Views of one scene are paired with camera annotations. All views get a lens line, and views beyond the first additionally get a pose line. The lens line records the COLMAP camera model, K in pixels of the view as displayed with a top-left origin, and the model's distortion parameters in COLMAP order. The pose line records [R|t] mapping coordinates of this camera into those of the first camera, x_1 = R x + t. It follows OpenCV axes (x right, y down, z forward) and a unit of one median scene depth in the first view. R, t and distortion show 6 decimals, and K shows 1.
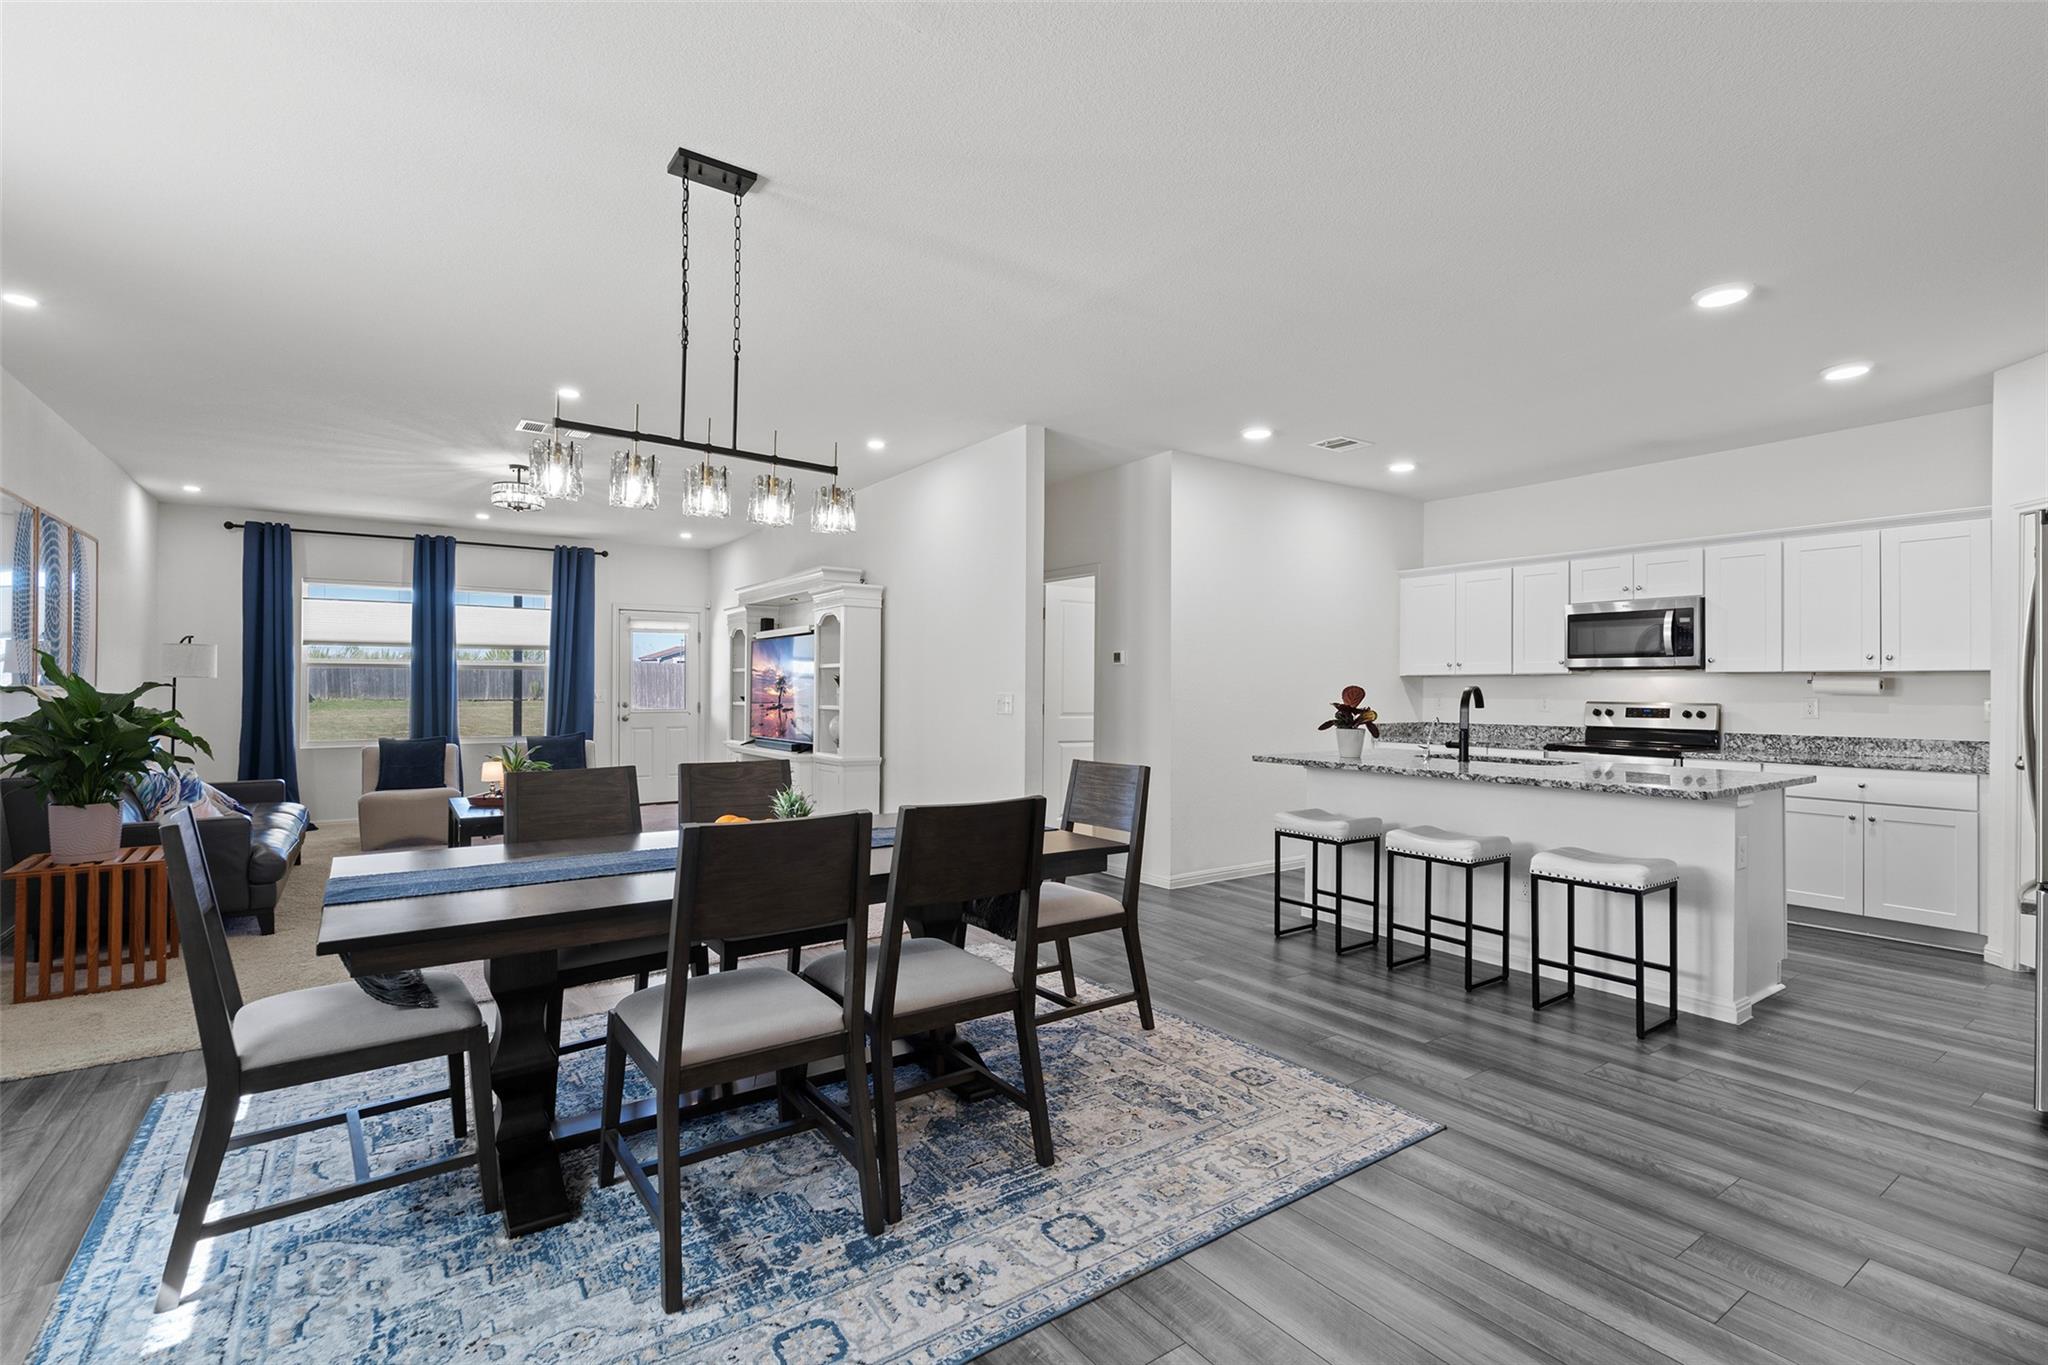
lens RADIAL K [[931.6, 0, 1024.0], [0, 931.6, 682.5], [0, 0, 1]] dist [-0.001928, -0.000003]
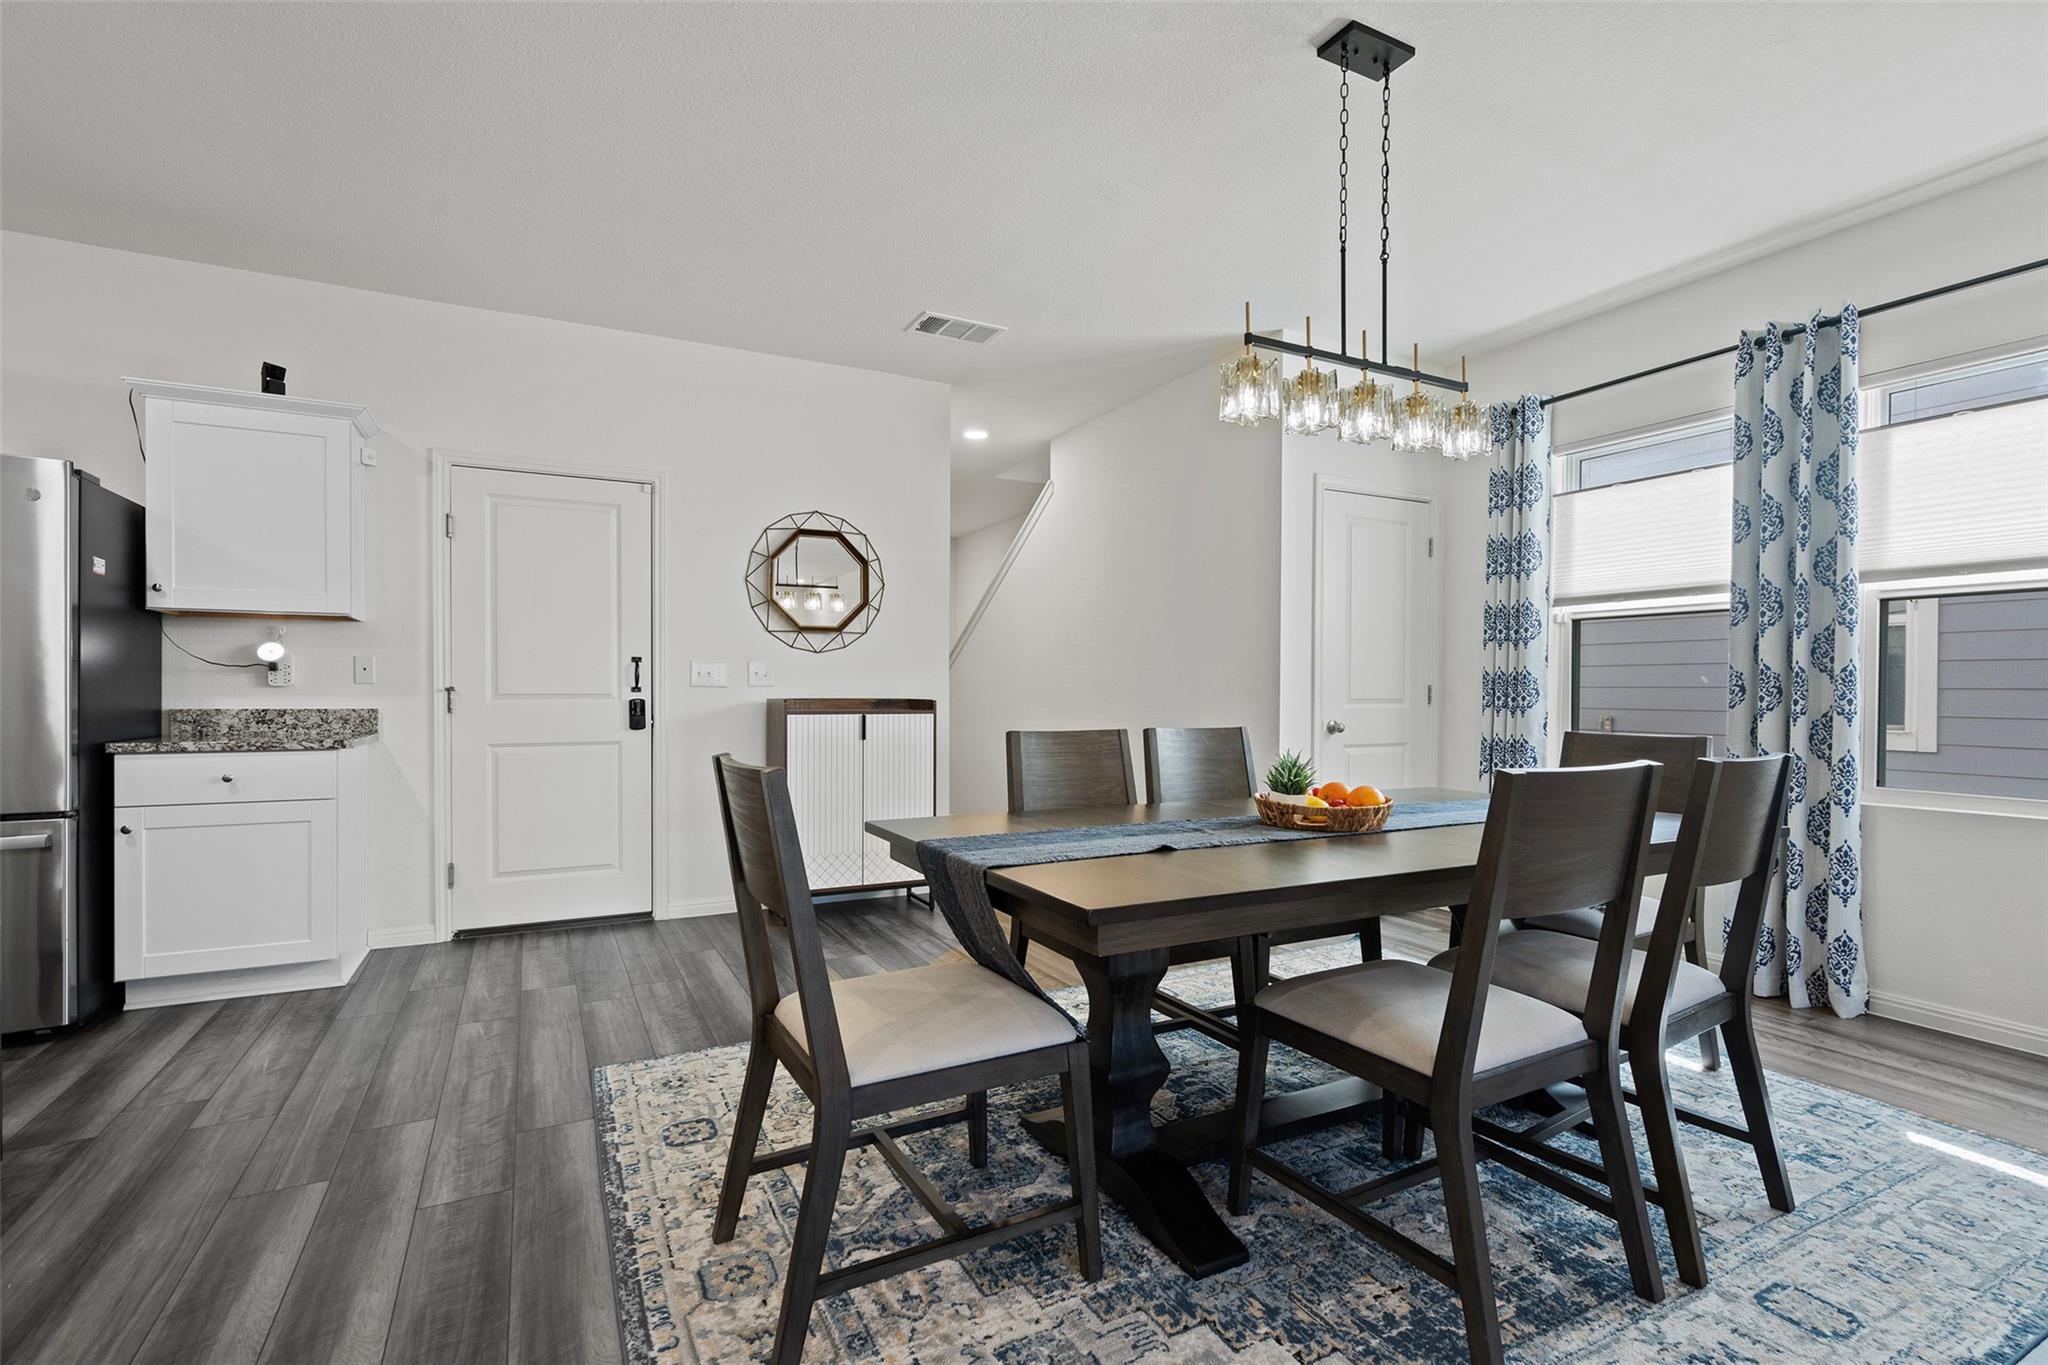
lens RADIAL K [[944.5, 0, 1032.3], [0, 944.5, 709.7], [0, 0, 1]] dist [0.000641, -0.000148]
pose [[-0.991632, -0.013092, 0.128434, -0.047105], [-0.011006, 0.999796, 0.016937, 0.023355], [-0.128629, 0.015382, -0.991573, 0.647736]]
